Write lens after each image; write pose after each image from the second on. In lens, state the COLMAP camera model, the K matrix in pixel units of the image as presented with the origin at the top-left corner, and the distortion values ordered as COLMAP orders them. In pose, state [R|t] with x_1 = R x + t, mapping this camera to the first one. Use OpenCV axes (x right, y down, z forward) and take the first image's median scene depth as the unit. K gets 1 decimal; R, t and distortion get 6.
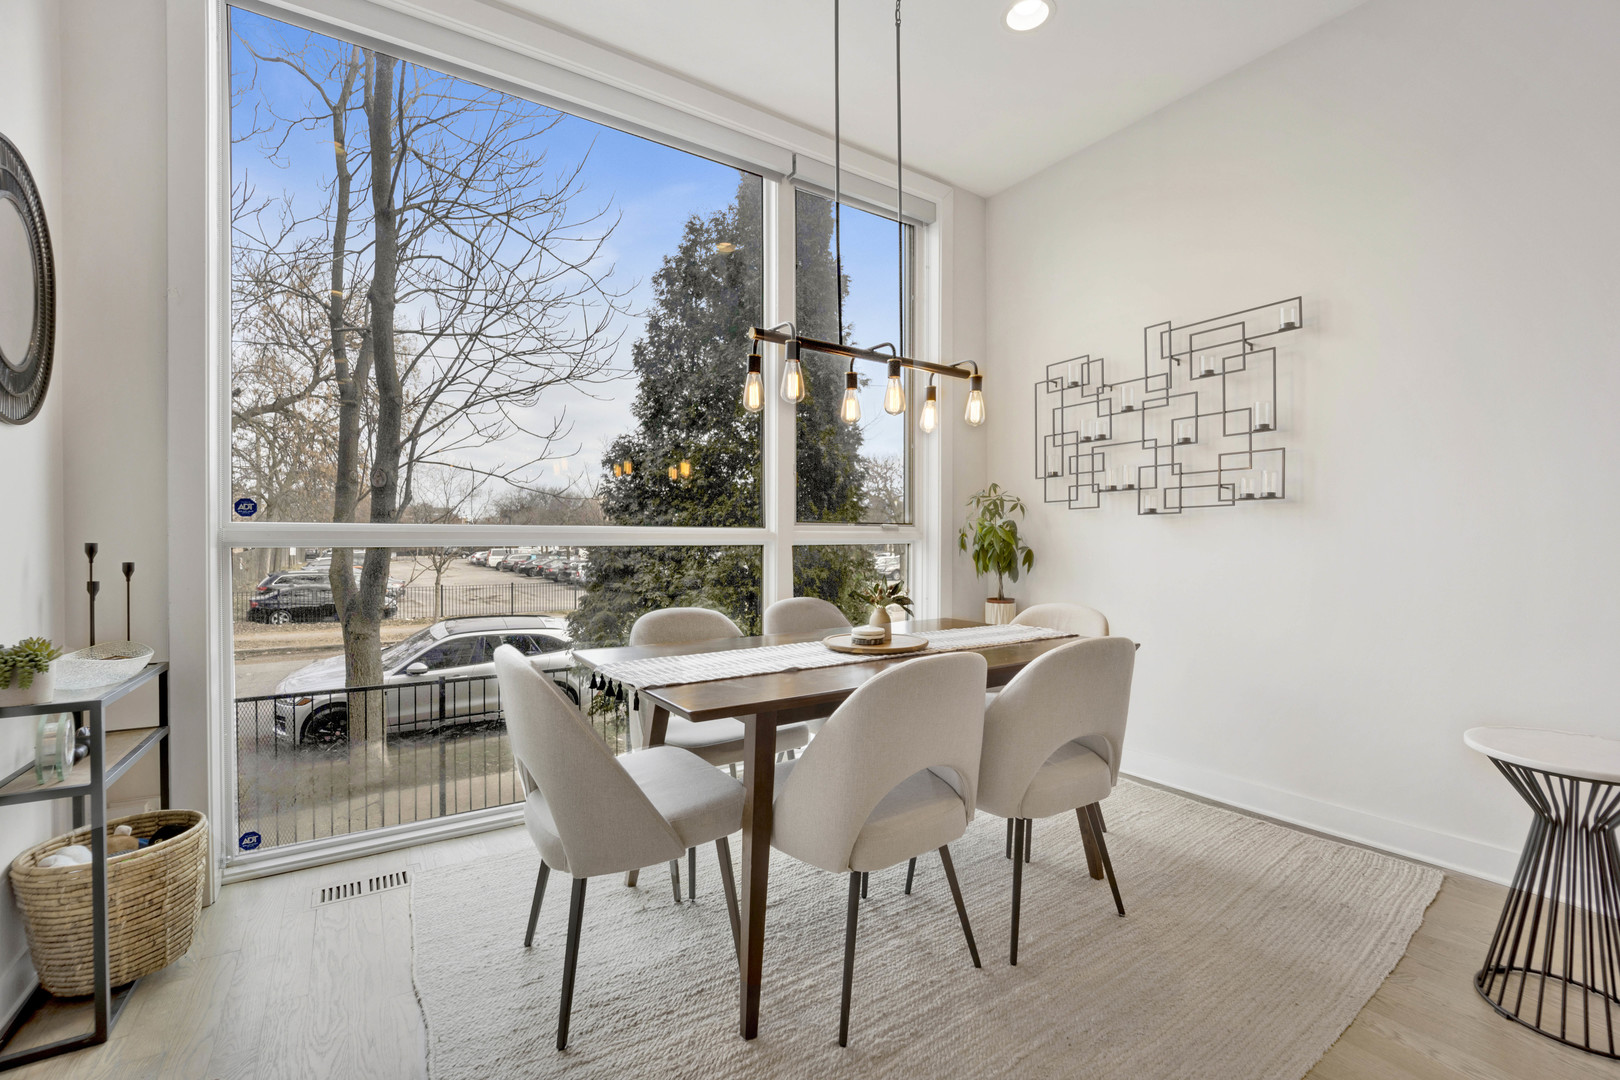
lens RADIAL K [[694.4, 0, 817.5], [0, 694.4, 533.4], [0, 0, 1]] dist [-0.024850, -0.000933]
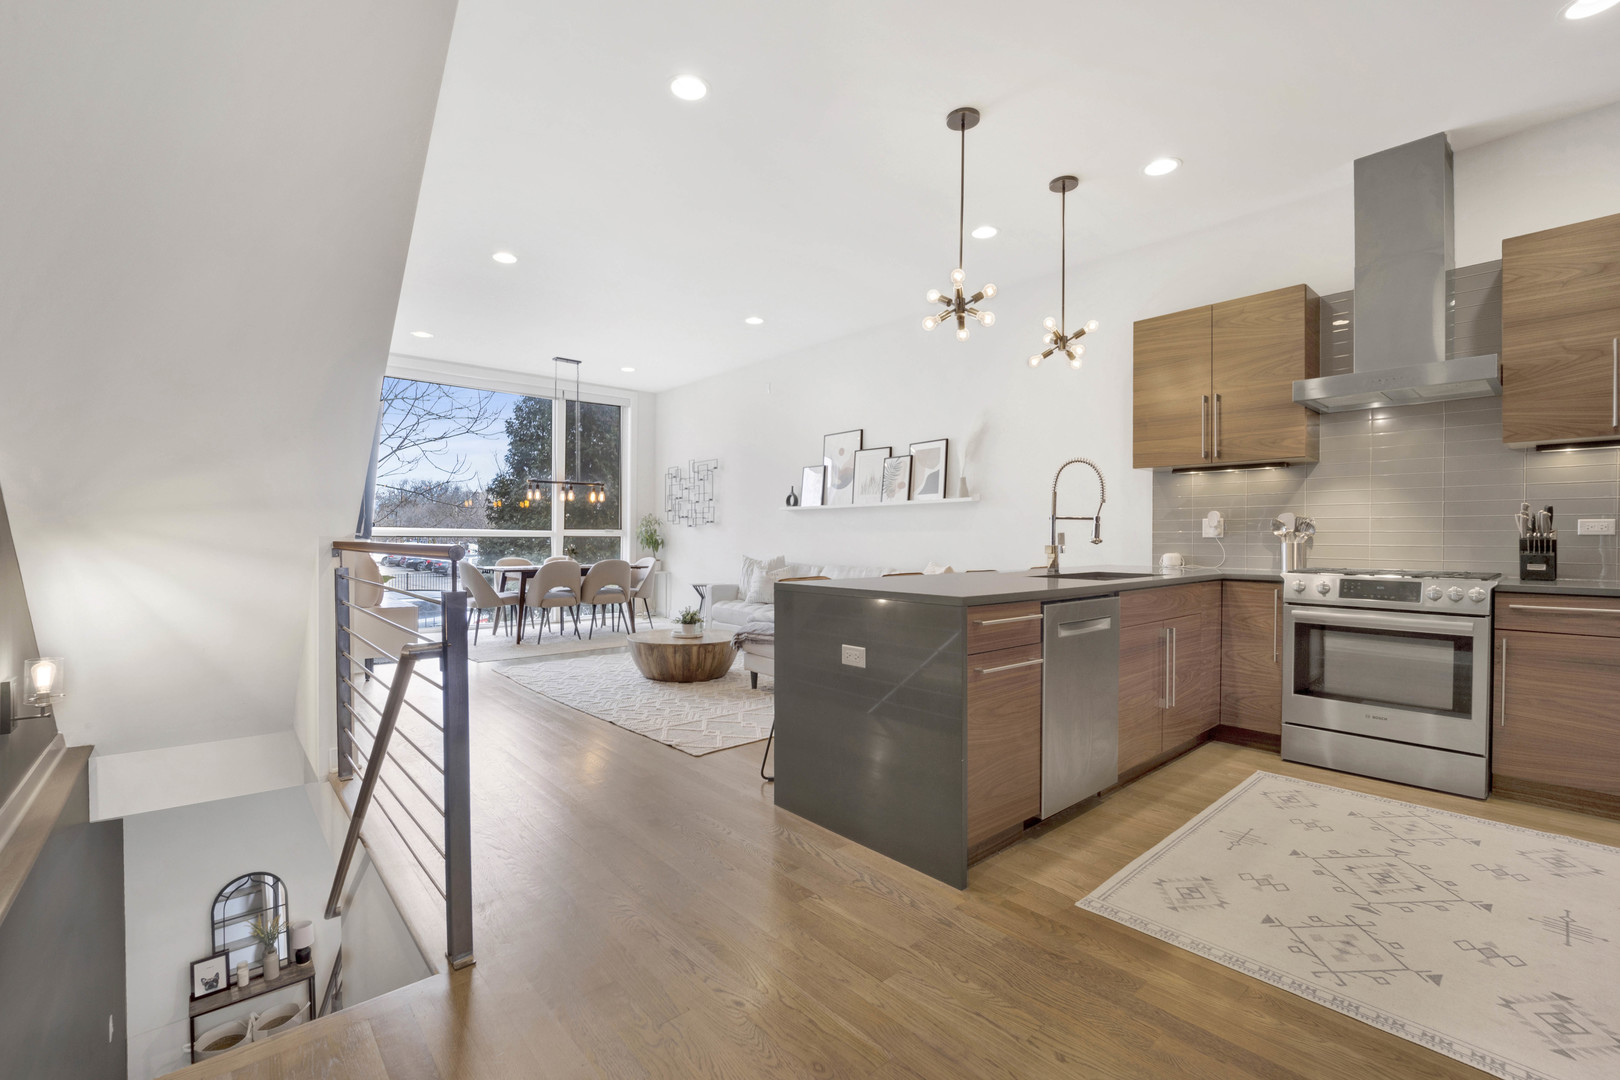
lens RADIAL K [[694.4, 0, 817.2], [0, 694.4, 545.0], [0, 0, 1]] dist [-0.024850, -0.000933]
pose [[0.990623, 0.004956, 0.136531, 0.520413], [-0.007811, 0.999762, 0.020384, -0.013778], [-0.136398, -0.021259, 0.990426, -1.579336]]
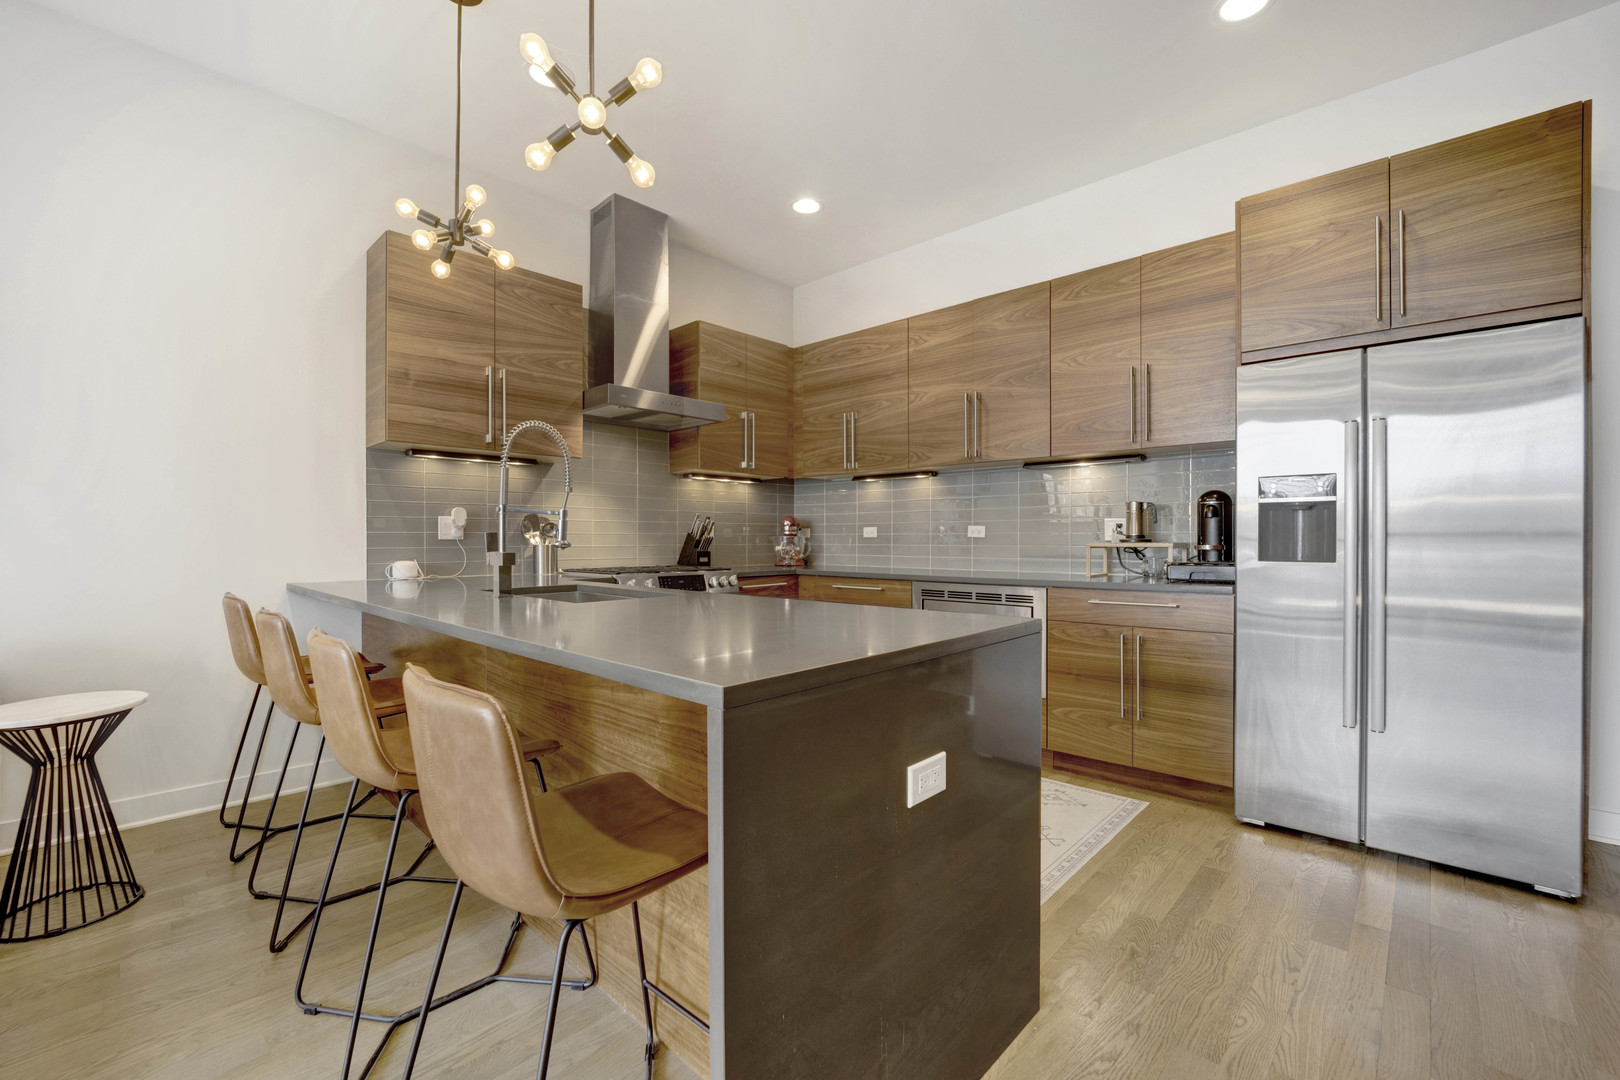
lens RADIAL K [[694.4, 0, 770.3], [0, 694.4, 537.1], [0, 0, 1]] dist [-0.024850, -0.000933]
pose [[-0.226720, 0.003686, 0.973953, 0.326640], [-0.008751, 0.999945, -0.005822, -0.009760], [-0.973921, -0.009843, -0.226675, -0.743927]]
